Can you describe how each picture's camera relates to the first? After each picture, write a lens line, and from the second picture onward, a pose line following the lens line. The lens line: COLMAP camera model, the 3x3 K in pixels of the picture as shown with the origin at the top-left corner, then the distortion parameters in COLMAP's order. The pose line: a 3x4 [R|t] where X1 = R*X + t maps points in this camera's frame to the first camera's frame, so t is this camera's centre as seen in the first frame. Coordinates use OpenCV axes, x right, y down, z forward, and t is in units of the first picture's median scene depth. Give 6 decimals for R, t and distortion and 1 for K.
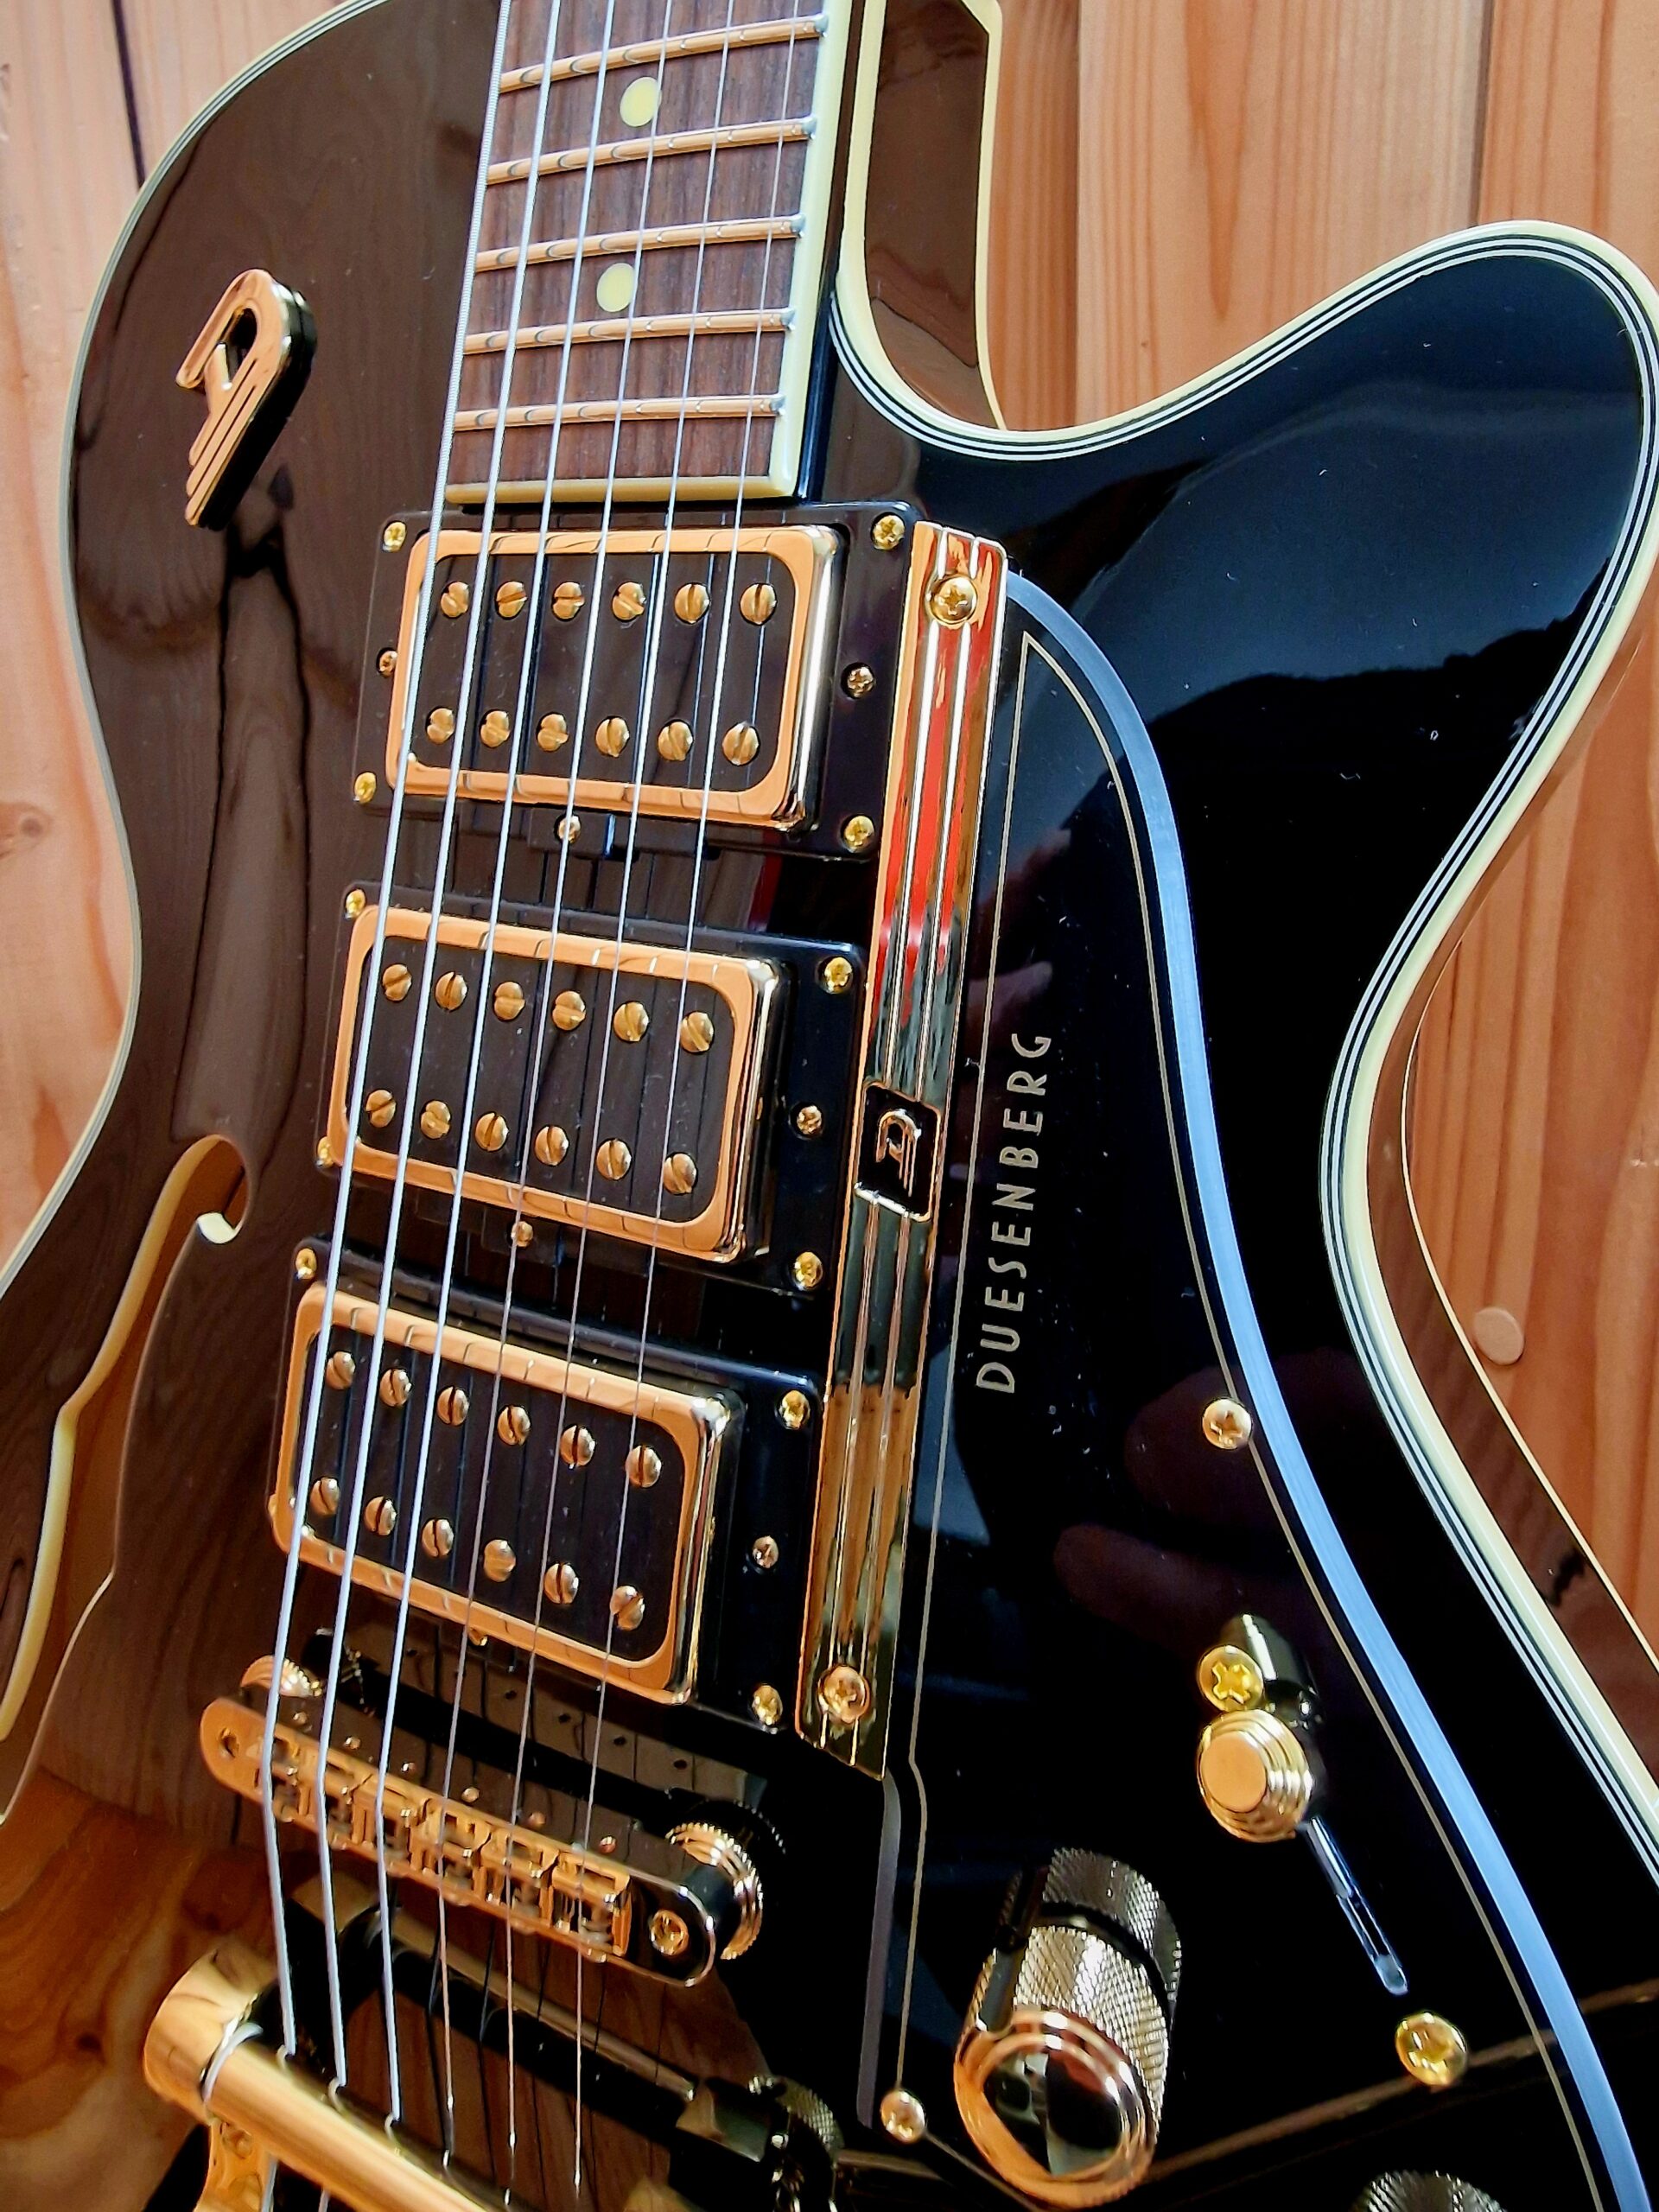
lens RADIAL K [[898.7, 0, 875.9], [0, 898.7, 1103.2], [0, 0, 1]] dist [0.003513, -0.000221]
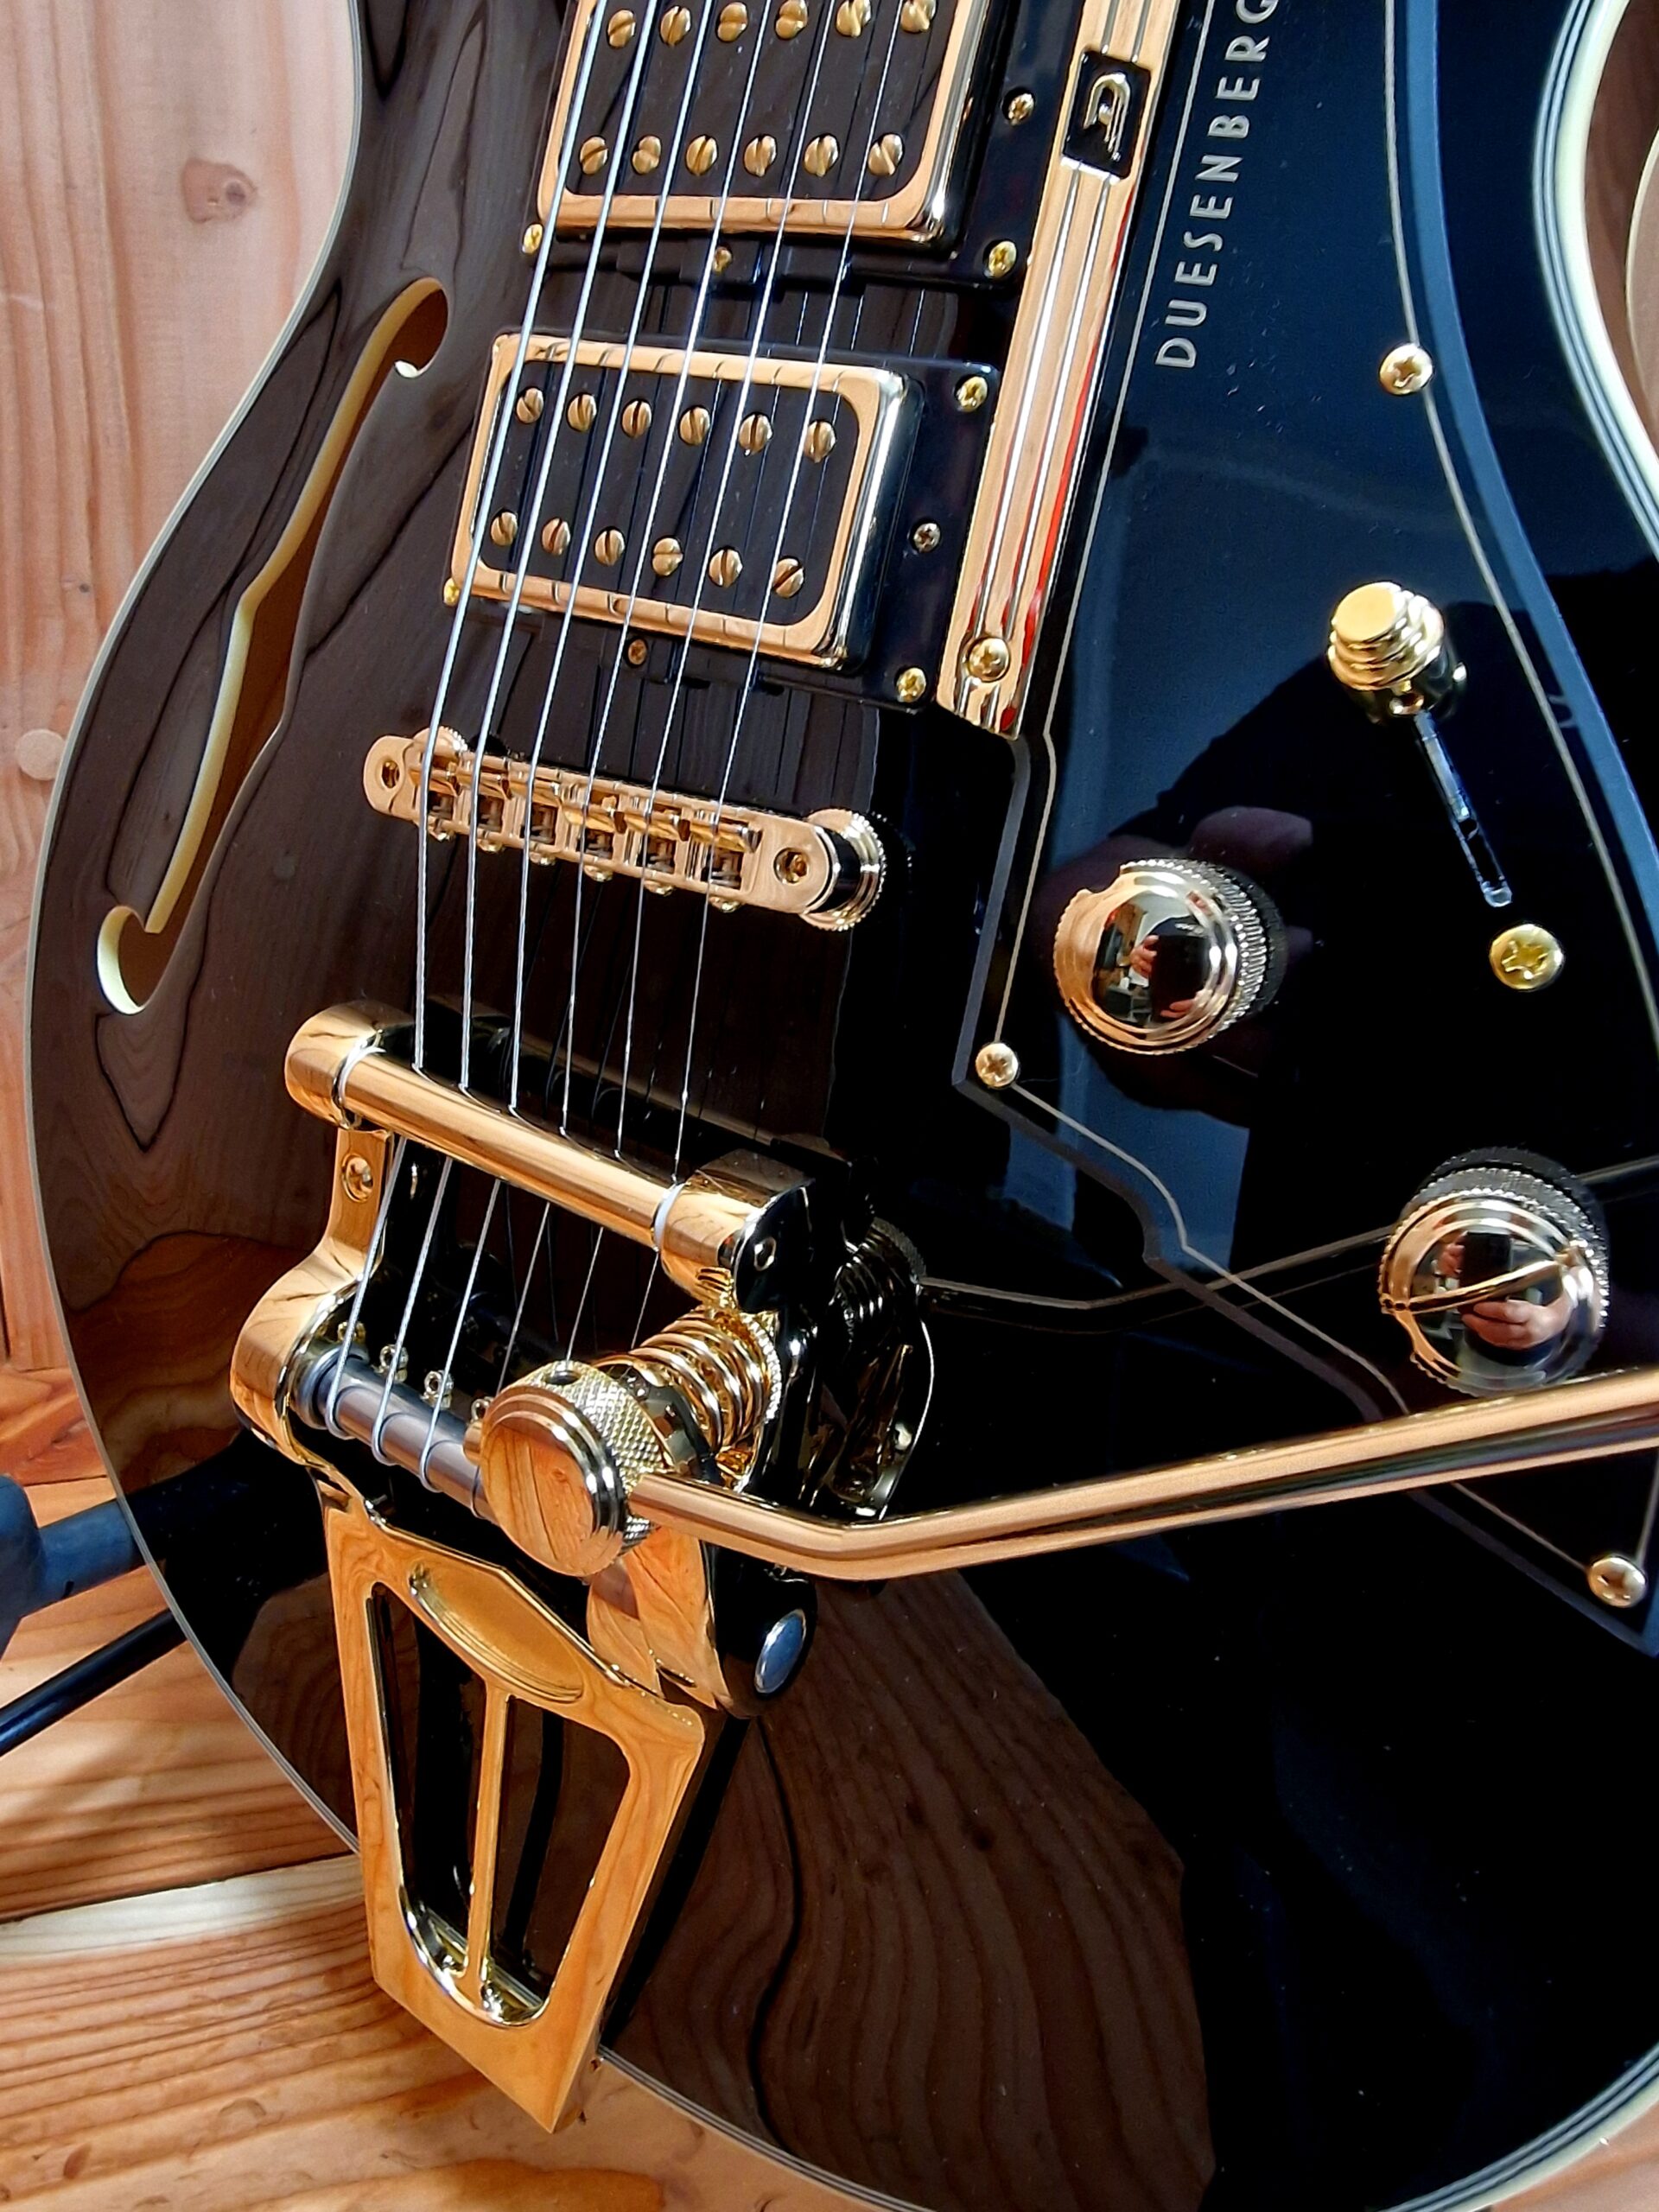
lens RADIAL K [[884.8, 0, 829.5], [0, 884.8, 1106.0], [0, 0, 1]] dist [0.000995, 0.000028]
pose [[0.992775, 0.114130, -0.037038, -0.121708], [-0.112632, 0.992820, 0.040287, 1.126854], [0.041370, -0.035825, 0.998501, -0.058761]]
